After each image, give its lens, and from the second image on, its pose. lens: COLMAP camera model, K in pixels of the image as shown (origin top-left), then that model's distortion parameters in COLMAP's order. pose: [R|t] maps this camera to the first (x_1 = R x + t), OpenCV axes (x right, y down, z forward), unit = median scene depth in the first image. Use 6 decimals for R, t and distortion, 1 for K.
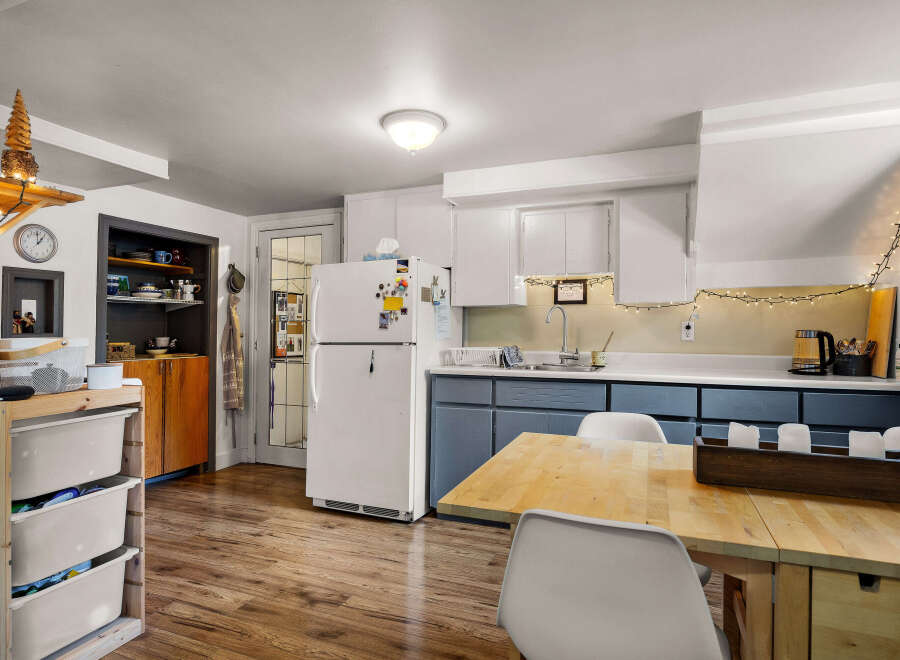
lens RADIAL K [[510.1, 0, 448.5], [0, 510.1, 311.7], [0, 0, 1]] dist [-0.003429, -0.000669]
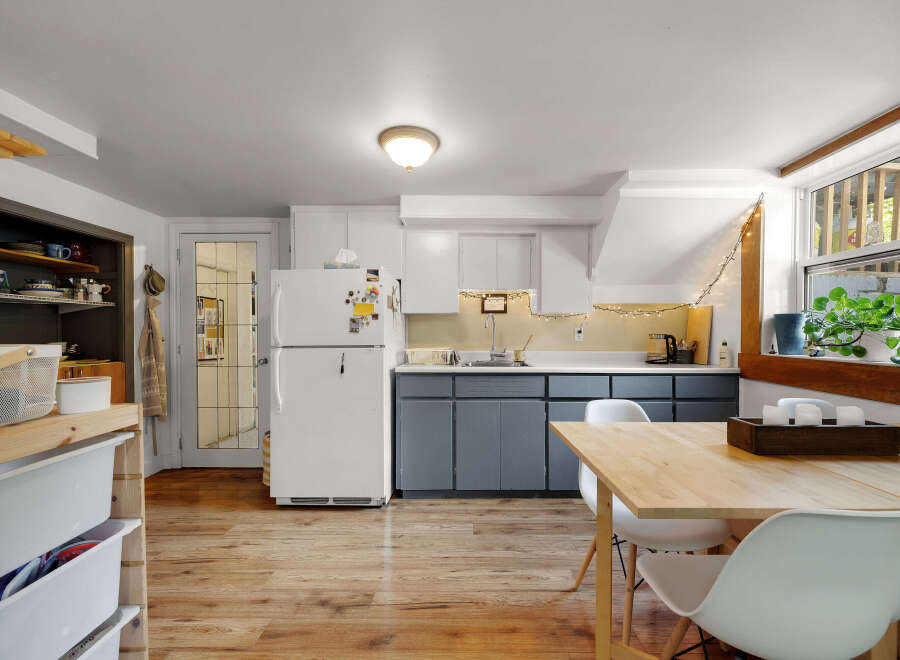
lens RADIAL K [[385.1, 0, 450.0], [0, 385.1, 330.0], [0, 0, 1]] dist [0.001554, 0.000137]
pose [[0.929415, 0.002914, 0.369024, -0.241091], [-0.012880, 0.999616, 0.024547, 0.005263], [-0.368811, -0.027568, 0.929096, 0.168160]]
